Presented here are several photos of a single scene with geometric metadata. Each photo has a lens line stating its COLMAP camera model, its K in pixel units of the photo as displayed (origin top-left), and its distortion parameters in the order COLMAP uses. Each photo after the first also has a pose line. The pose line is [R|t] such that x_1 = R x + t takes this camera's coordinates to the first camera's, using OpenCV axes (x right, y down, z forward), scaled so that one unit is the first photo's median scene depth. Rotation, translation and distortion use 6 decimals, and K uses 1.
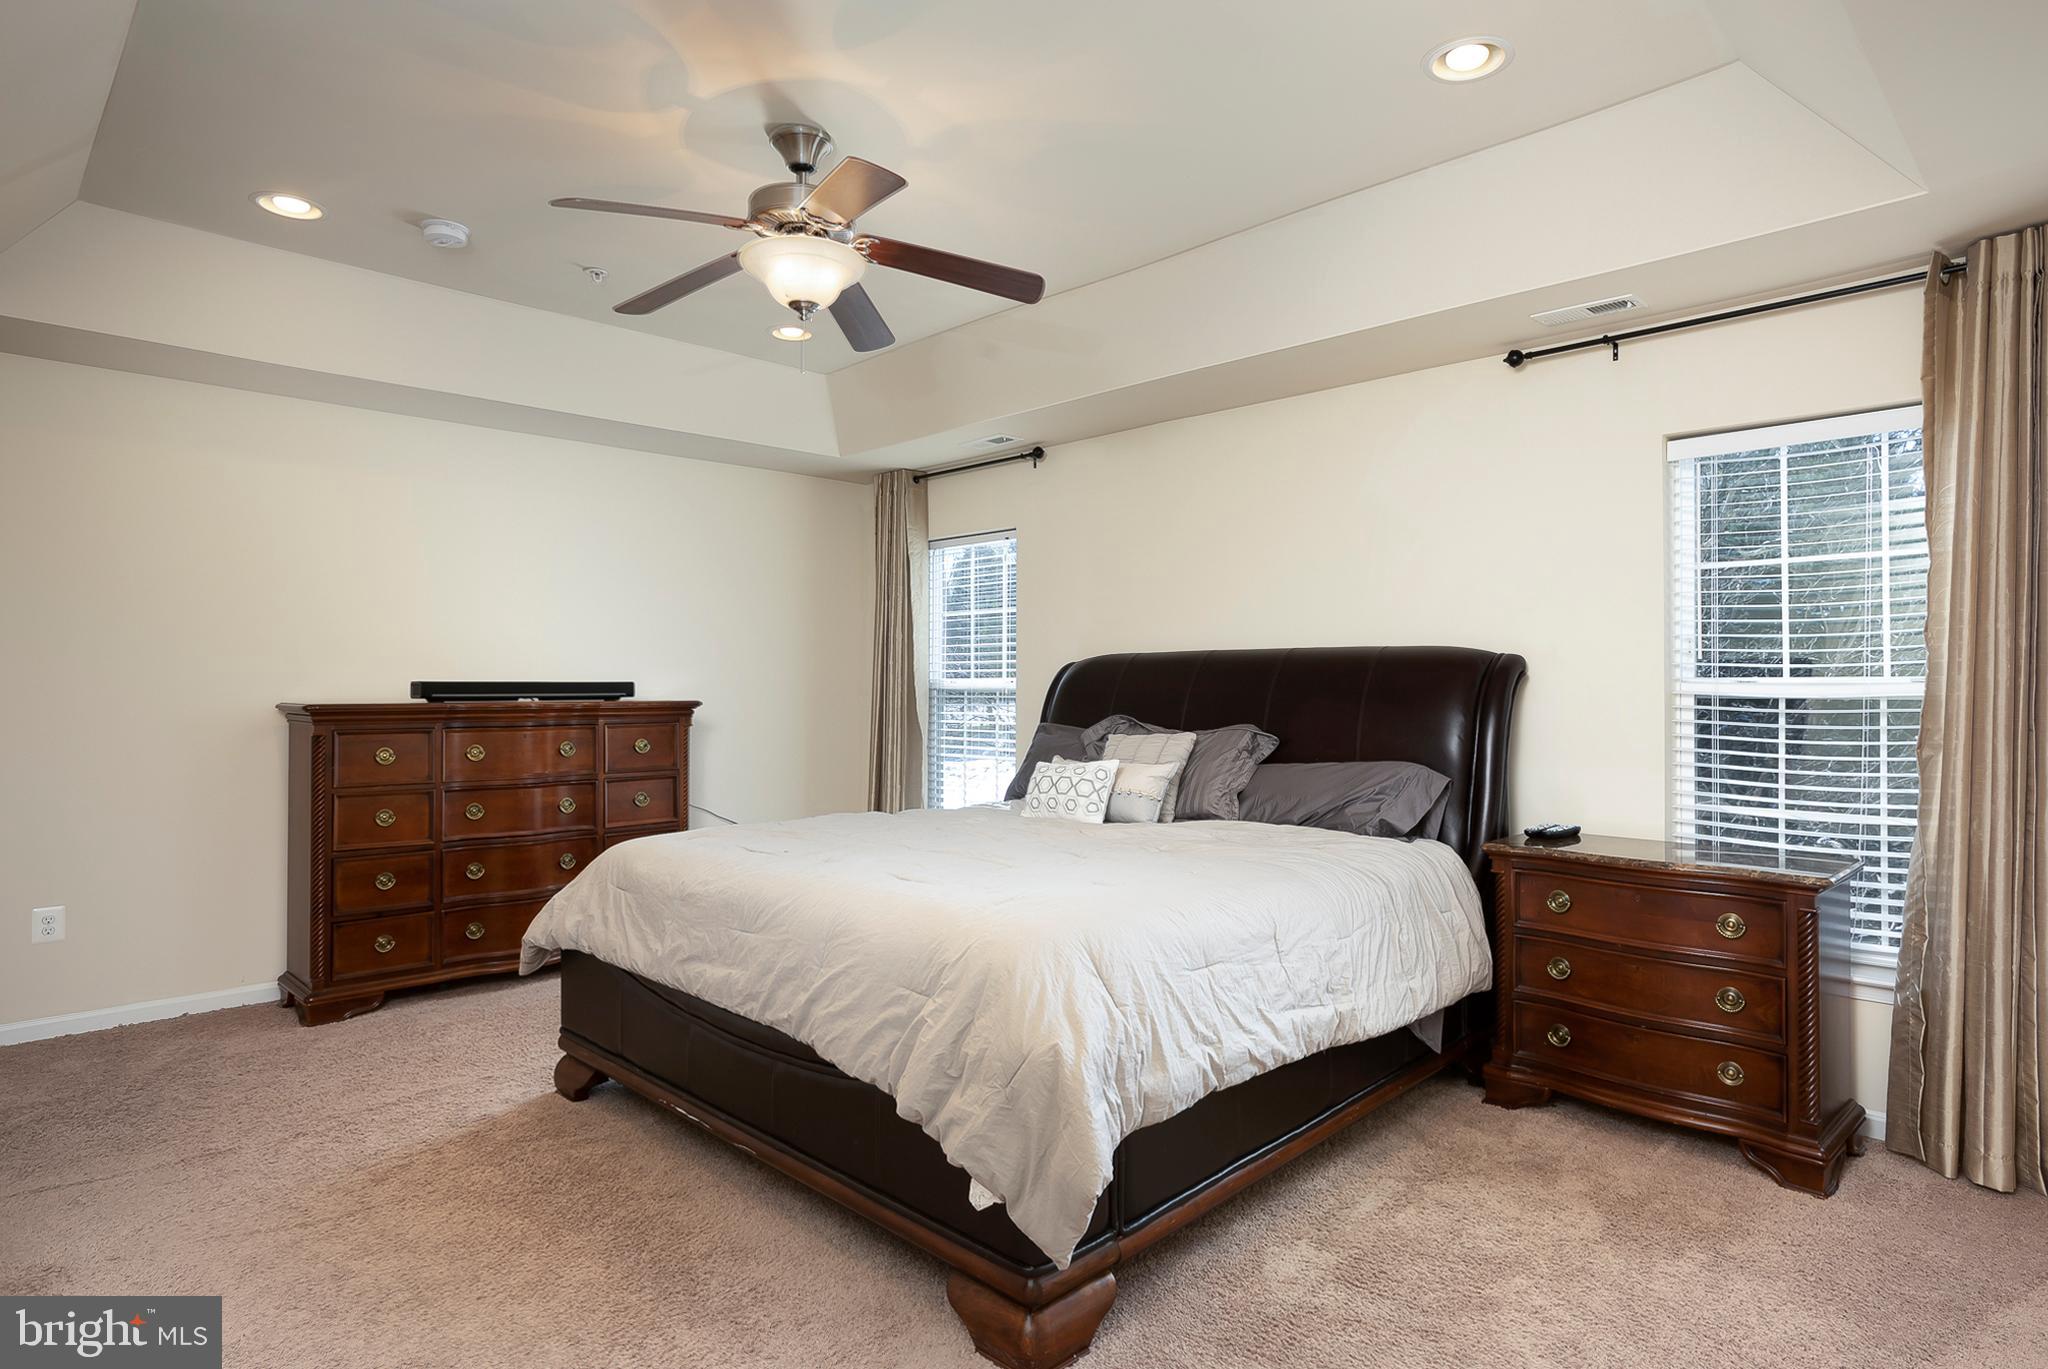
lens RADIAL K [[1059.3, 0, 1025.3], [0, 1059.3, 680.0], [0, 0, 1]] dist [-0.000237, 0.000232]
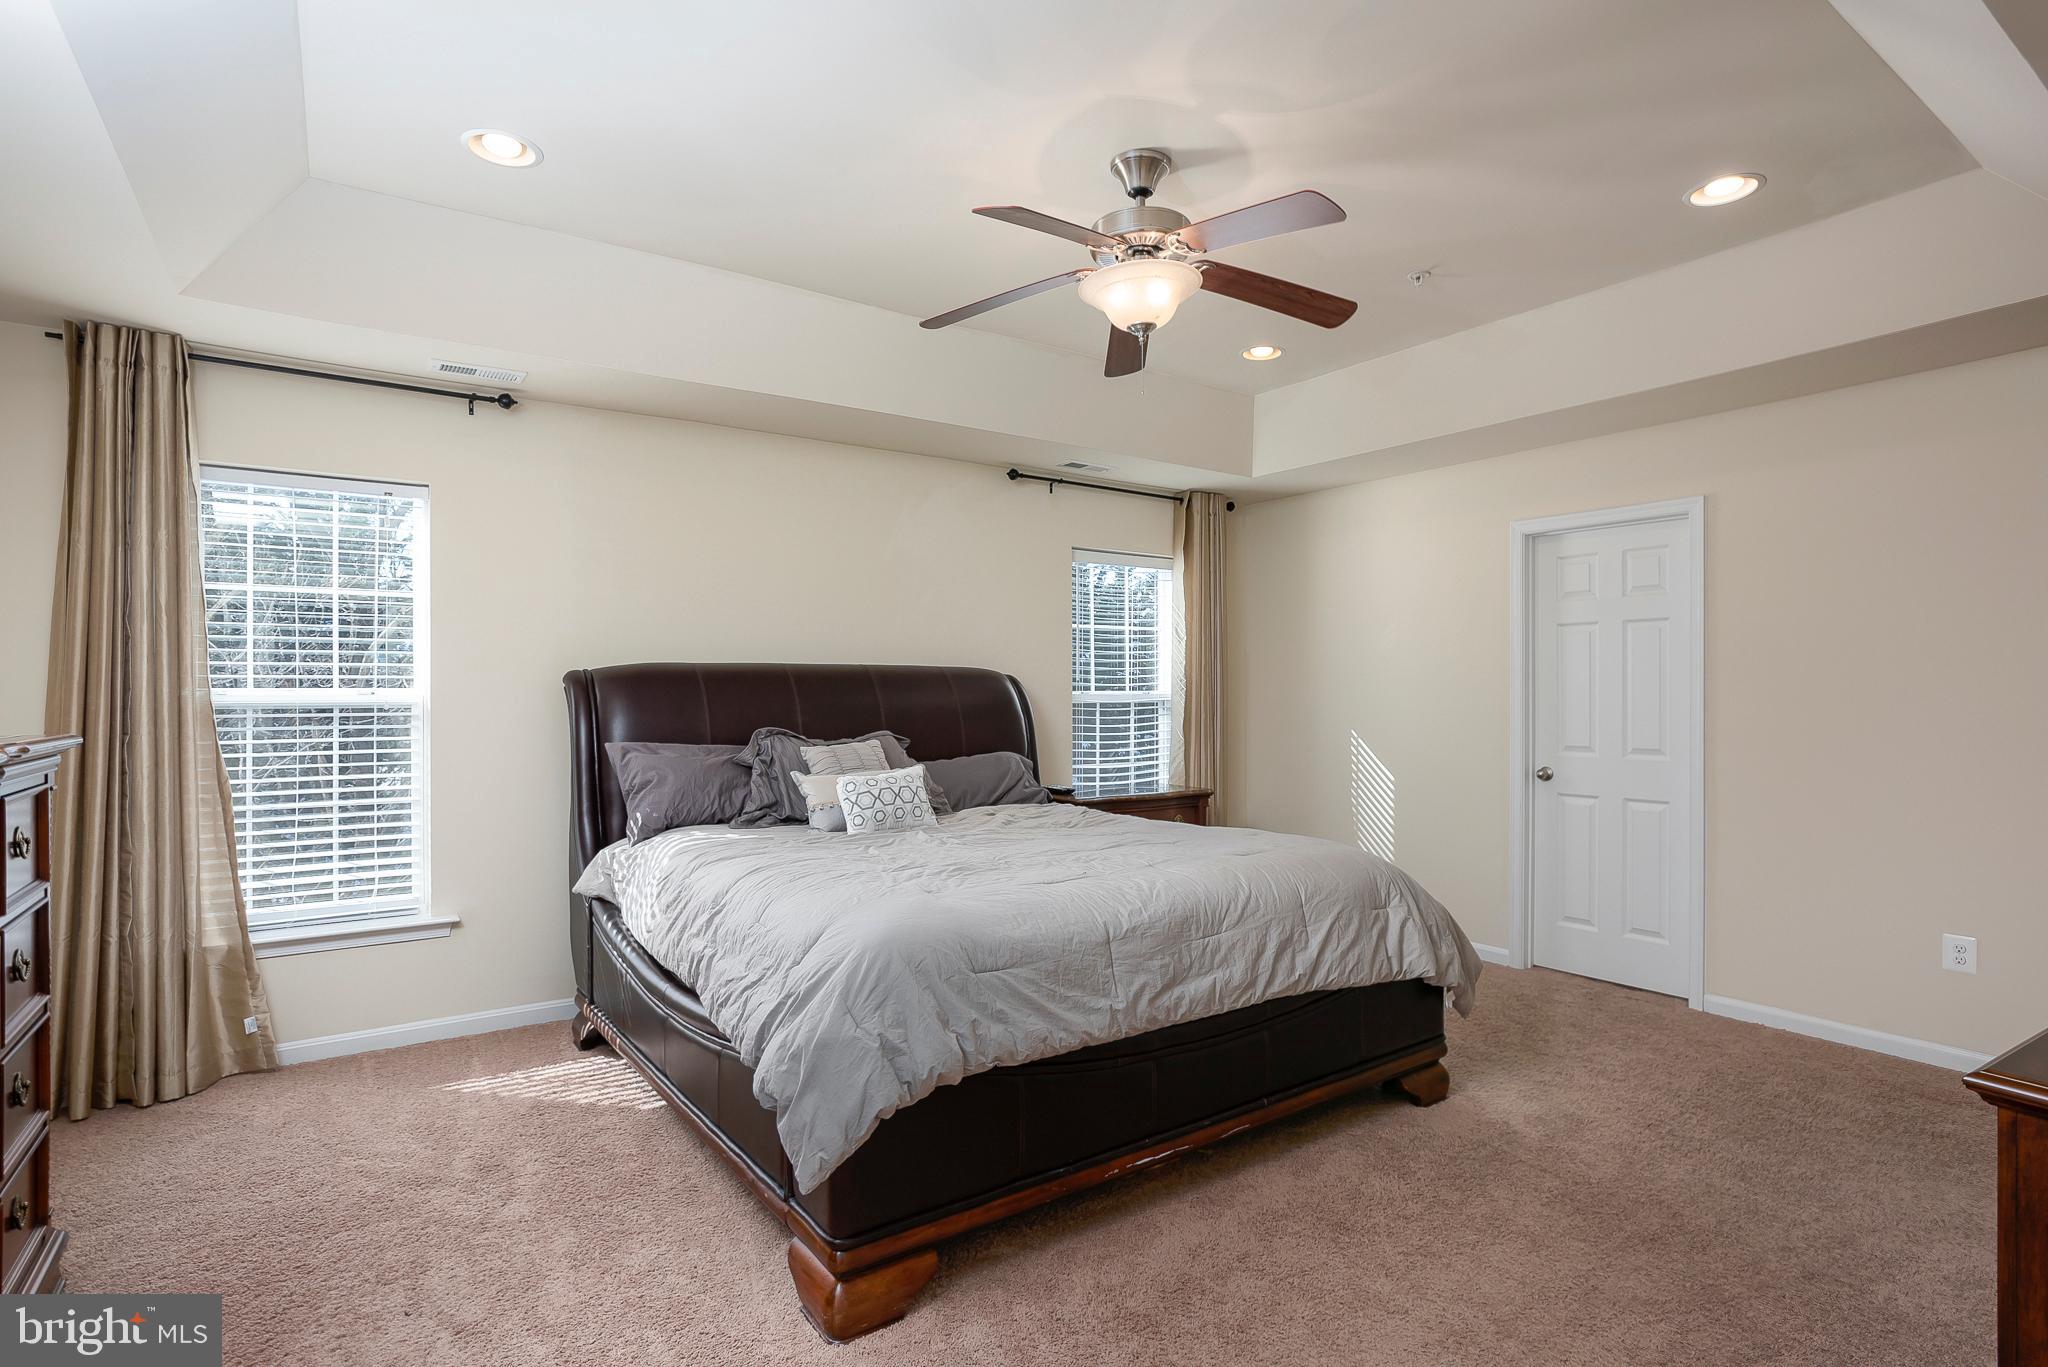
lens RADIAL K [[1012.7, 0, 1024.0], [0, 1012.7, 683.5], [0, 0, 1]] dist [-0.001593, -0.000061]
pose [[0.194617, 0.008478, 0.980843, -1.049665], [-0.002698, 0.999963, -0.008107, -0.000658], [-0.980876, -0.001069, 0.194633, 0.812295]]
